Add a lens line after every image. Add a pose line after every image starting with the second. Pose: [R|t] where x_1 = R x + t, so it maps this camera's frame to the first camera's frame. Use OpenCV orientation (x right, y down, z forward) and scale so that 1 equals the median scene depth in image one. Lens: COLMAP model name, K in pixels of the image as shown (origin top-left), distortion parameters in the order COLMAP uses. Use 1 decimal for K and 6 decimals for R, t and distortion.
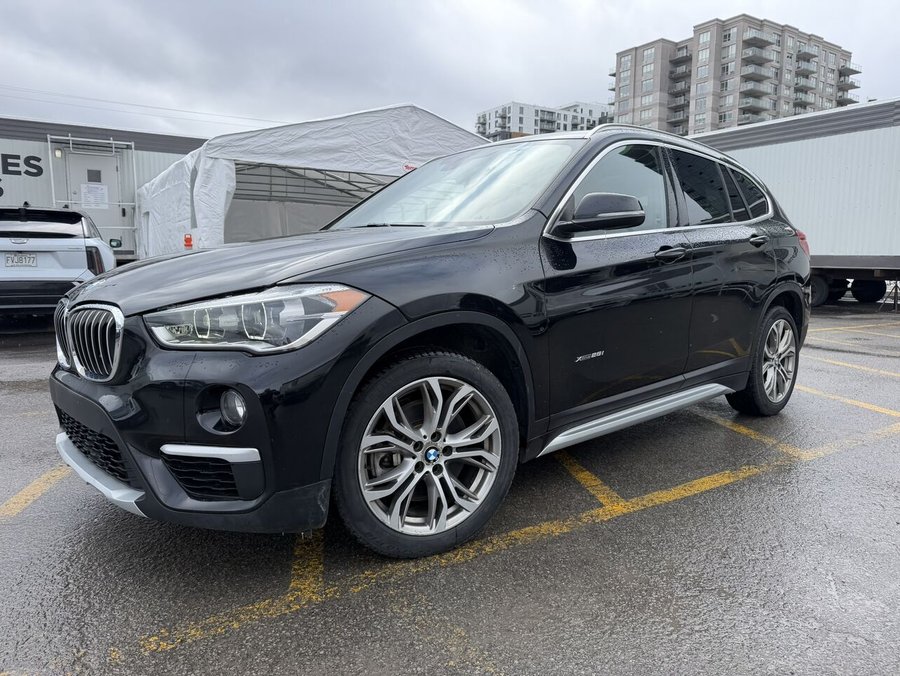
lens RADIAL K [[632.8, 0, 451.7], [0, 632.8, 336.7], [0, 0, 1]] dist [0.024093, -0.034287]
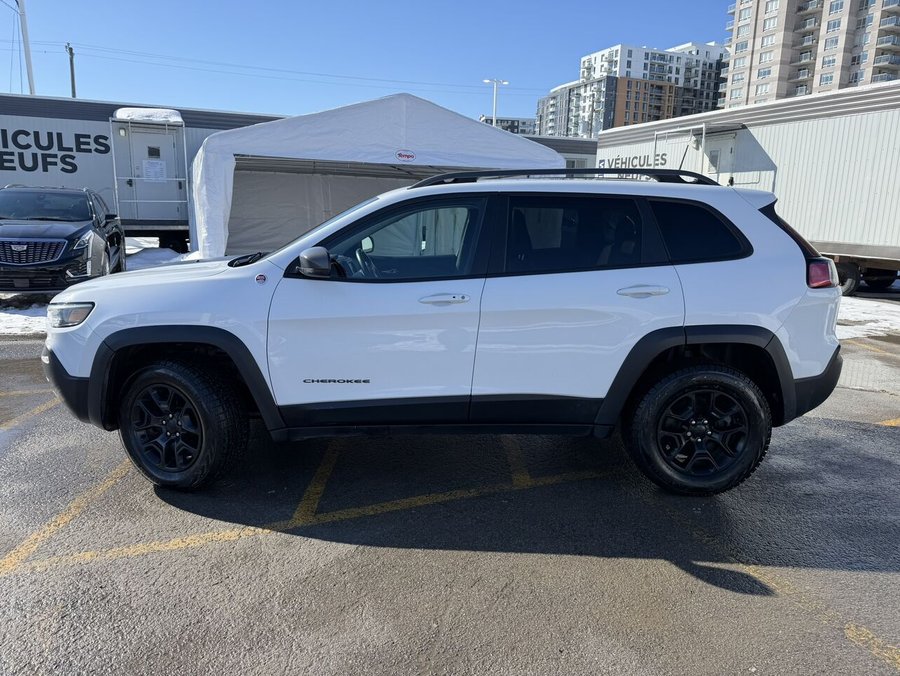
lens RADIAL K [[632.2, 0, 445.3], [0, 632.2, 343.1], [0, 0, 1]] dist [0.004083, -0.009355]
pose [[0.986530, 0.047908, -0.156411, 0.130592], [-0.034448, 0.995554, 0.087666, -0.037321], [0.159915, -0.081097, 0.983794, -0.030884]]
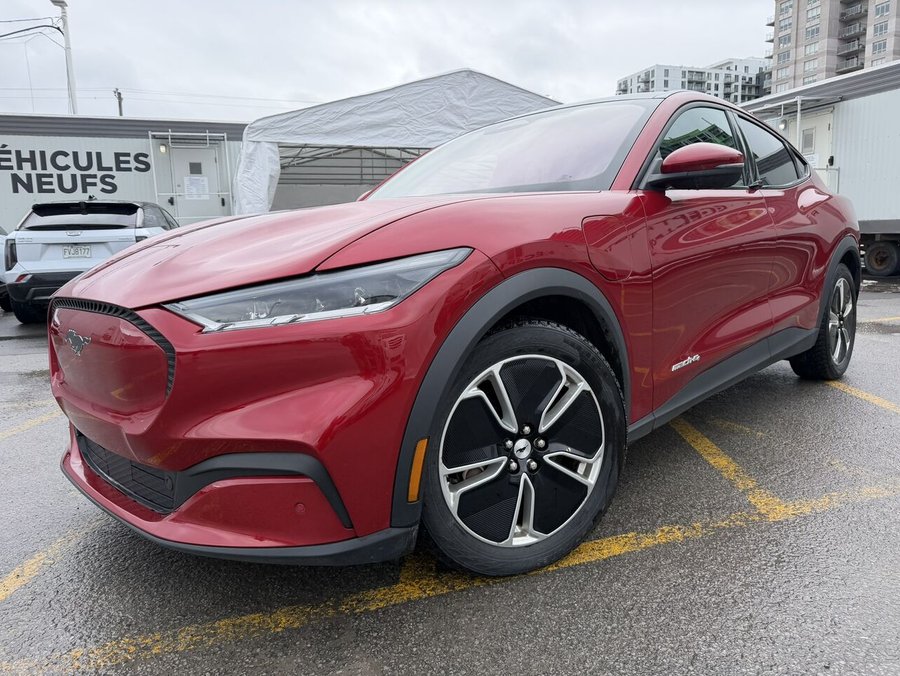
lens RADIAL K [[632.8, 0, 449.4], [0, 632.8, 338.6], [0, 0, 1]] dist [0.024093, -0.034287]
pose [[0.975463, 0.000820, -0.220162, 0.081069], [0.006974, 0.999376, 0.034624, -0.005345], [0.220053, -0.035310, 0.974849, 0.059362]]
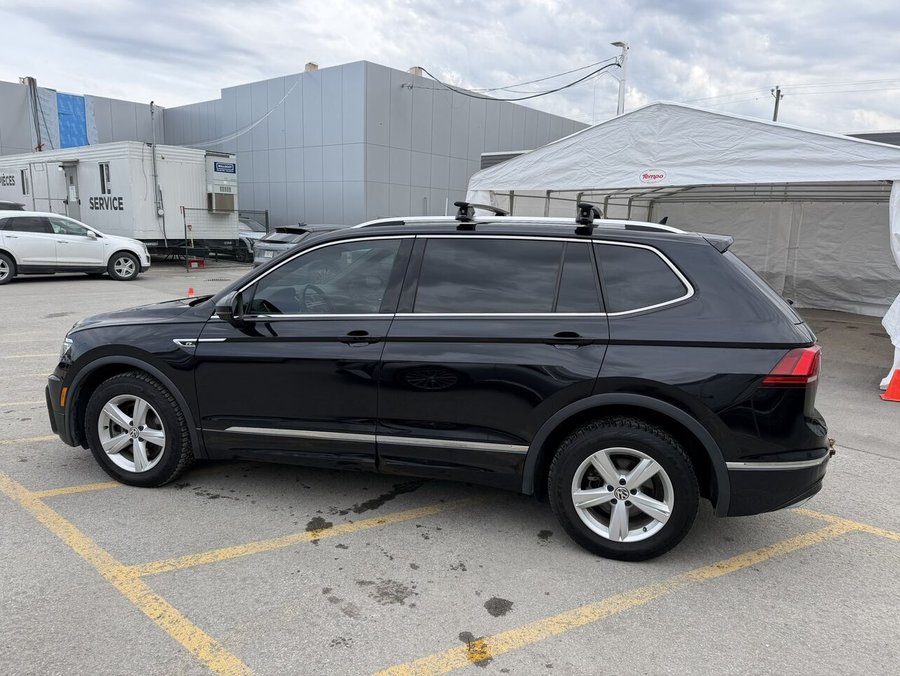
lens RADIAL K [[632.8, 0, 441.2], [0, 632.8, 346.9], [0, 0, 1]] dist [0.024093, -0.034287]
pose [[0.310000, 0.176673, -0.934177, 0.492675], [-0.140484, 0.980309, 0.138778, -0.087533], [0.940300, 0.088216, 0.328715, 0.340788]]
